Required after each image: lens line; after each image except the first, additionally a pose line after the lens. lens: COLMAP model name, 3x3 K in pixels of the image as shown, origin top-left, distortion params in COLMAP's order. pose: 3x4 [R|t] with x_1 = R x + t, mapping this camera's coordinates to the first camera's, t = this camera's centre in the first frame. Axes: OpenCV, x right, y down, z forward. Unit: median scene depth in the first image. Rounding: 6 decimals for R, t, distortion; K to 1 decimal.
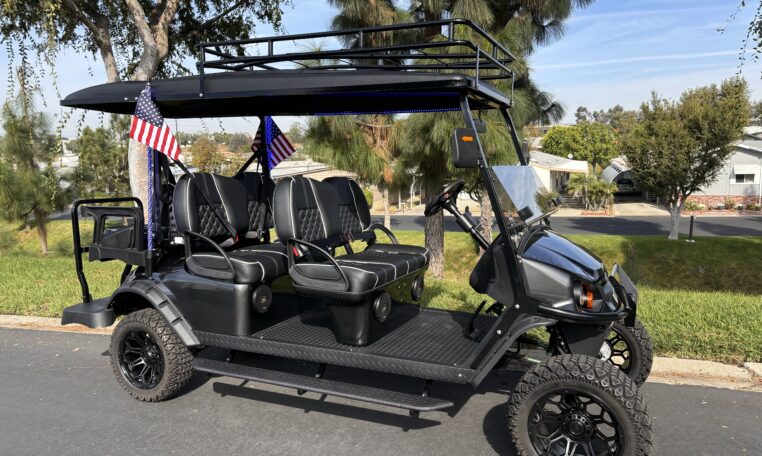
lens RADIAL K [[578.8, 0, 378.2], [0, 578.8, 232.3], [0, 0, 1]] dist [0.078671, -0.108882]
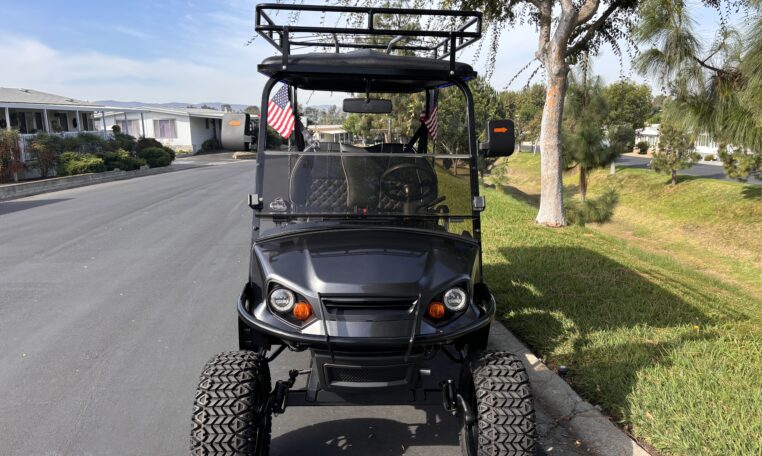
lens RADIAL K [[583.1, 0, 381.0], [0, 583.1, 228.0], [0, 0, 1]] dist [0.025013, -0.004330]
pose [[0.470059, 0.168087, -0.866482, 0.711815], [-0.108256, 0.985267, 0.132402, -0.083598], [0.875971, 0.031565, 0.481330, 0.420872]]
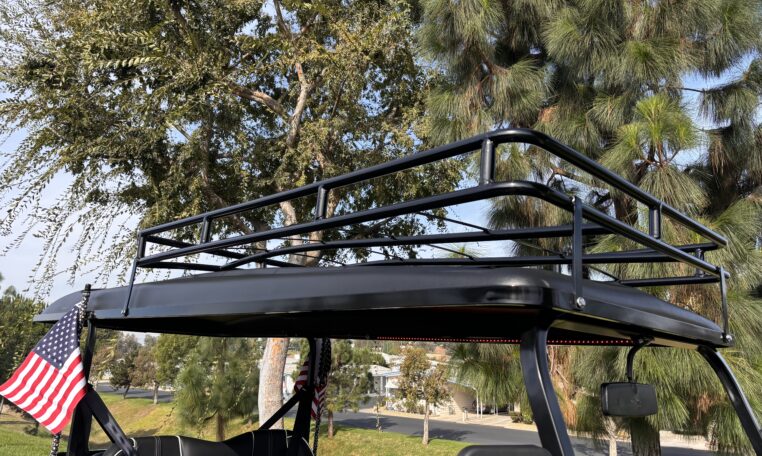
lens RADIAL K [[583.1, 0, 381.0], [0, 583.1, 228.0], [0, 0, 1]] dist [0.025013, -0.004330]
pose [[0.934840, -0.037011, -0.353135, 0.113906], [-0.087162, 0.940201, -0.329279, -0.104976], [0.344205, 0.338603, 0.875712, 0.396825]]
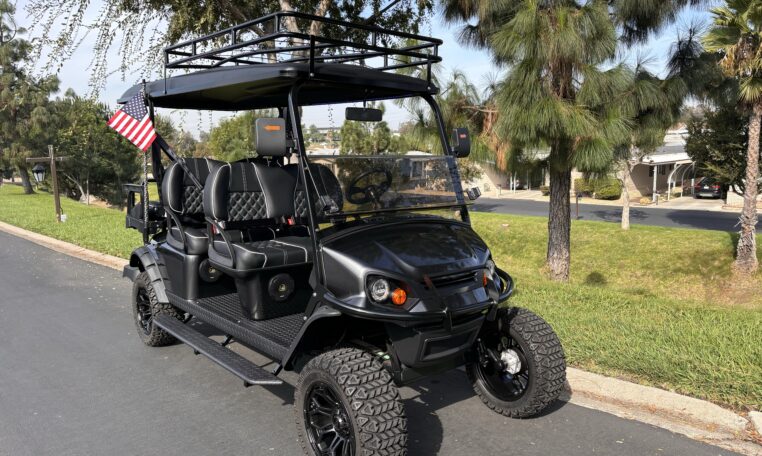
lens RADIAL K [[578.8, 0, 378.2], [0, 578.8, 232.3], [0, 0, 1]] dist [0.078671, -0.108882]
pose [[0.902036, 0.063264, -0.426999, 0.448923], [-0.053362, 0.997957, 0.035128, -0.012781], [0.428349, -0.008902, 0.903570, 0.083360]]
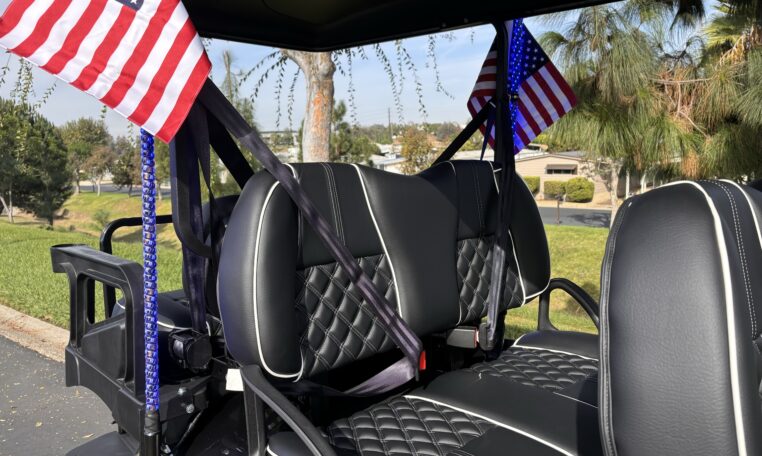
lens RADIAL K [[578.8, 0, 378.2], [0, 578.8, 232.3], [0, 0, 1]] dist [0.078671, -0.108882]
pose [[0.939773, 0.039591, -0.339497, -0.135950], [-0.033242, 0.999147, 0.024499, -0.060452], [0.340178, -0.011738, 0.940288, 0.589821]]
